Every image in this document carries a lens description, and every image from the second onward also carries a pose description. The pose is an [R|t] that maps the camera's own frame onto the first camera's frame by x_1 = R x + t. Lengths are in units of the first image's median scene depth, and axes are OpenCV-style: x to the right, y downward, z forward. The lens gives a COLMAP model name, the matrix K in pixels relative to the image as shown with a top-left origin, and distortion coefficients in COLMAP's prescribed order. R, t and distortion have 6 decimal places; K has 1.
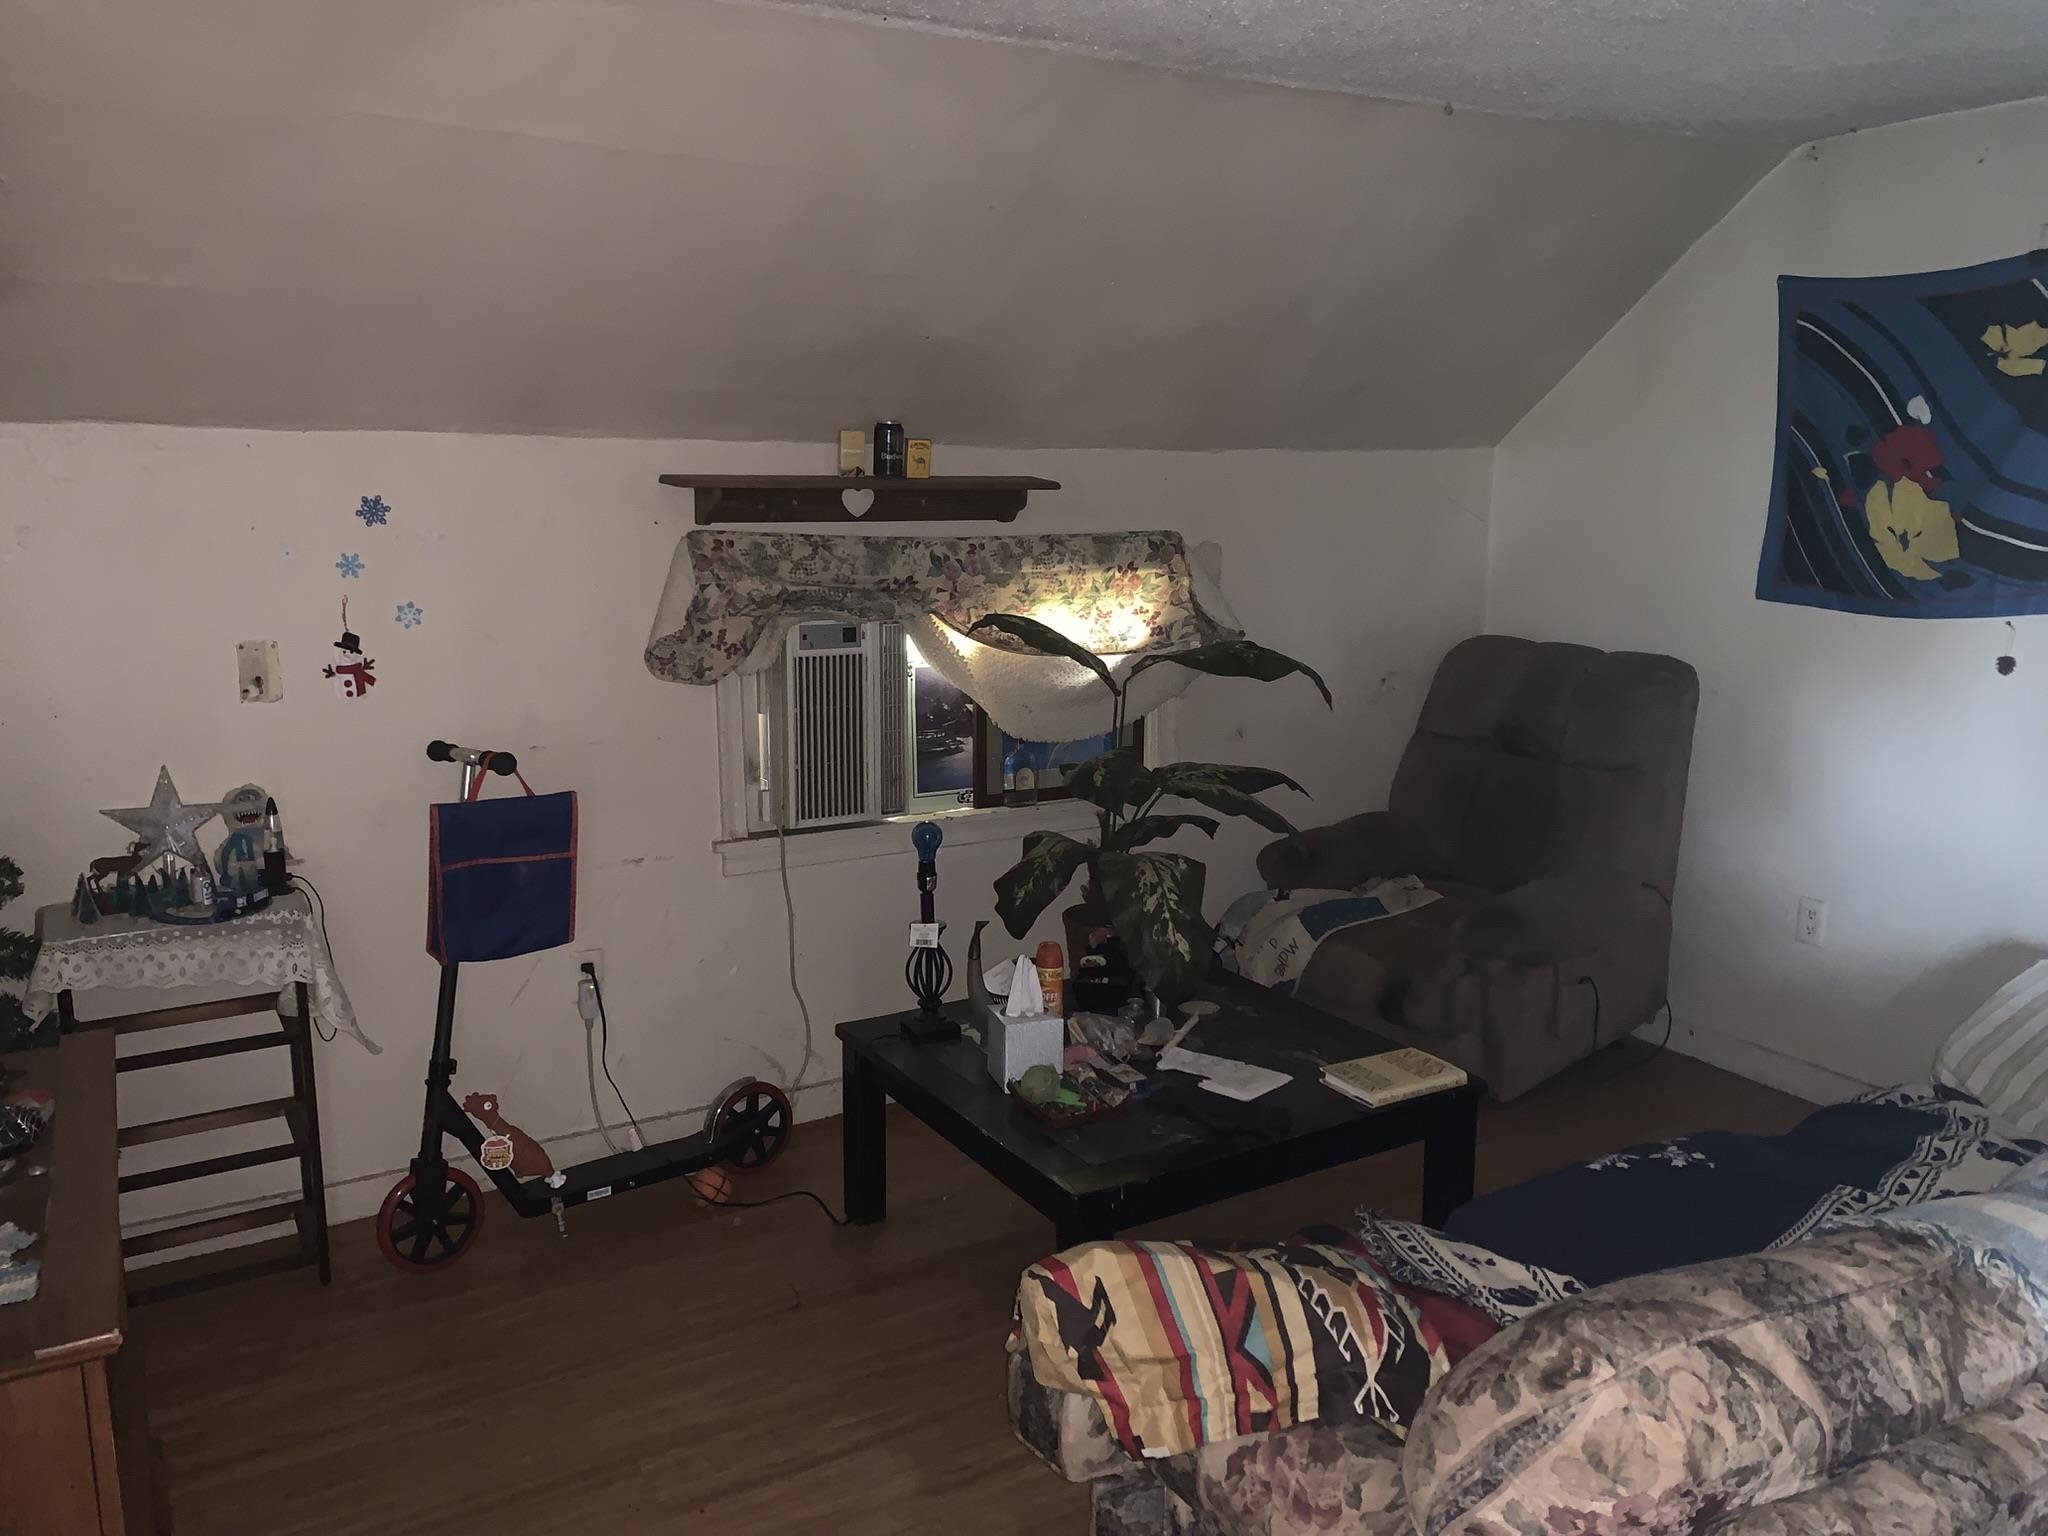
lens RADIAL K [[1549.9, 0, 1024.0], [0, 1549.9, 768.0], [0, 0, 1]] dist [0.102573, -0.243221]
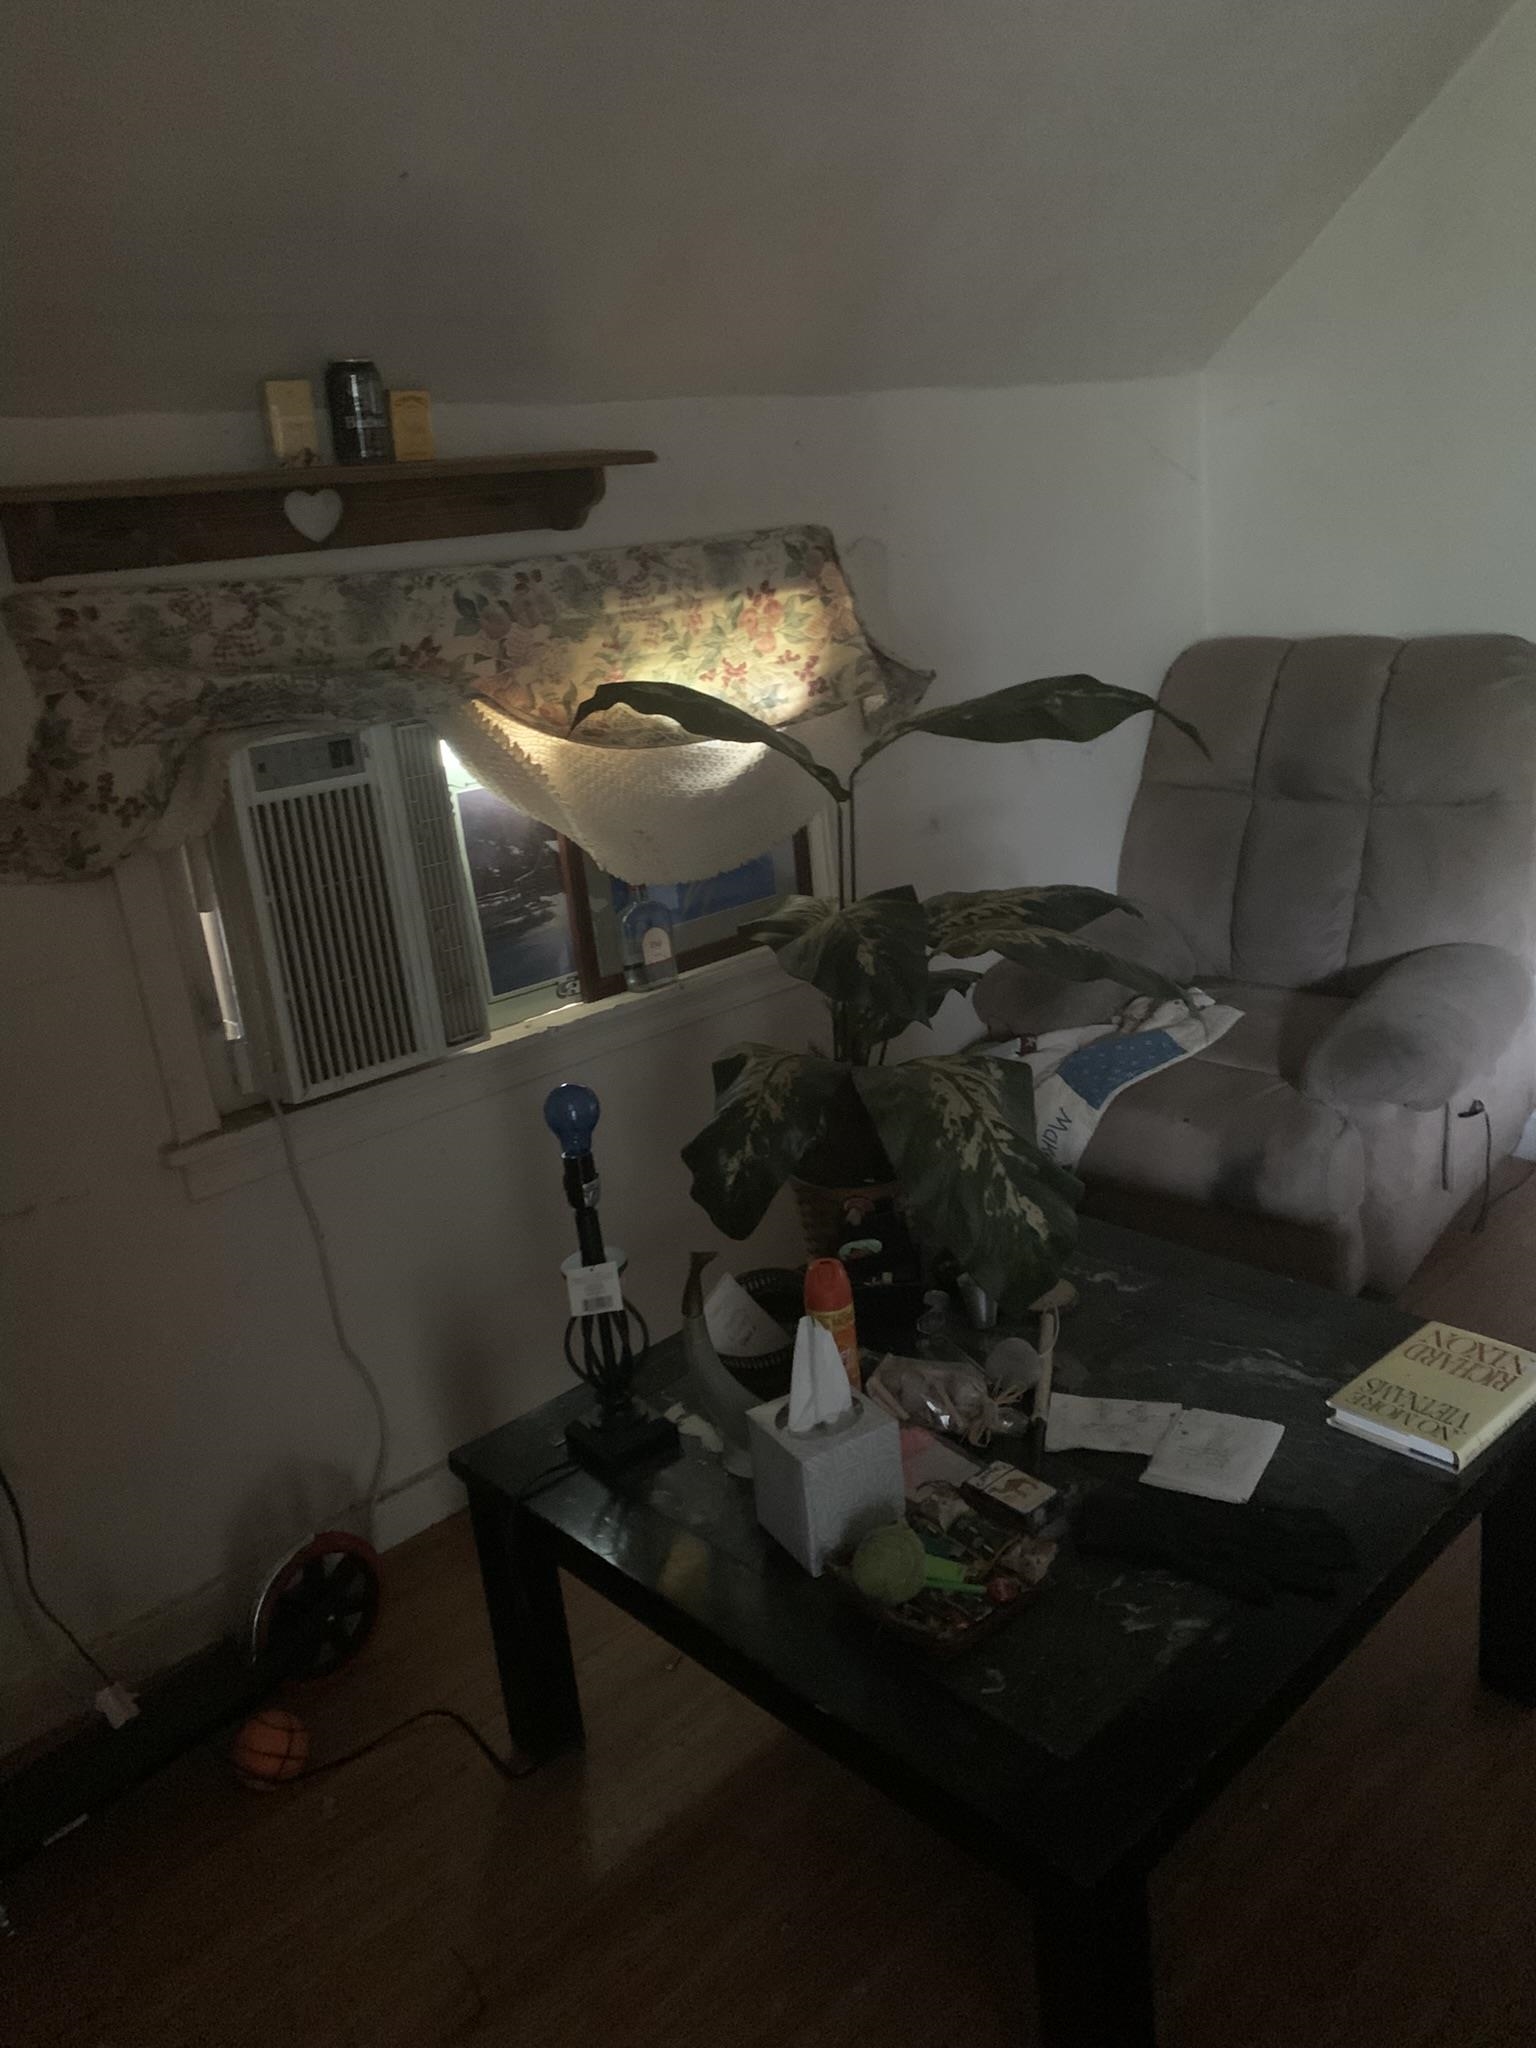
lens RADIAL K [[1577.6, 0, 797.2], [0, 1577.6, 1009.9], [0, 0, 1]] dist [0.107078, -0.264327]
pose [[0.971971, -0.157619, 0.174436, -0.064497], [0.138363, 0.983375, 0.117599, -0.037492], [-0.190071, -0.090167, 0.977621, 0.377051]]
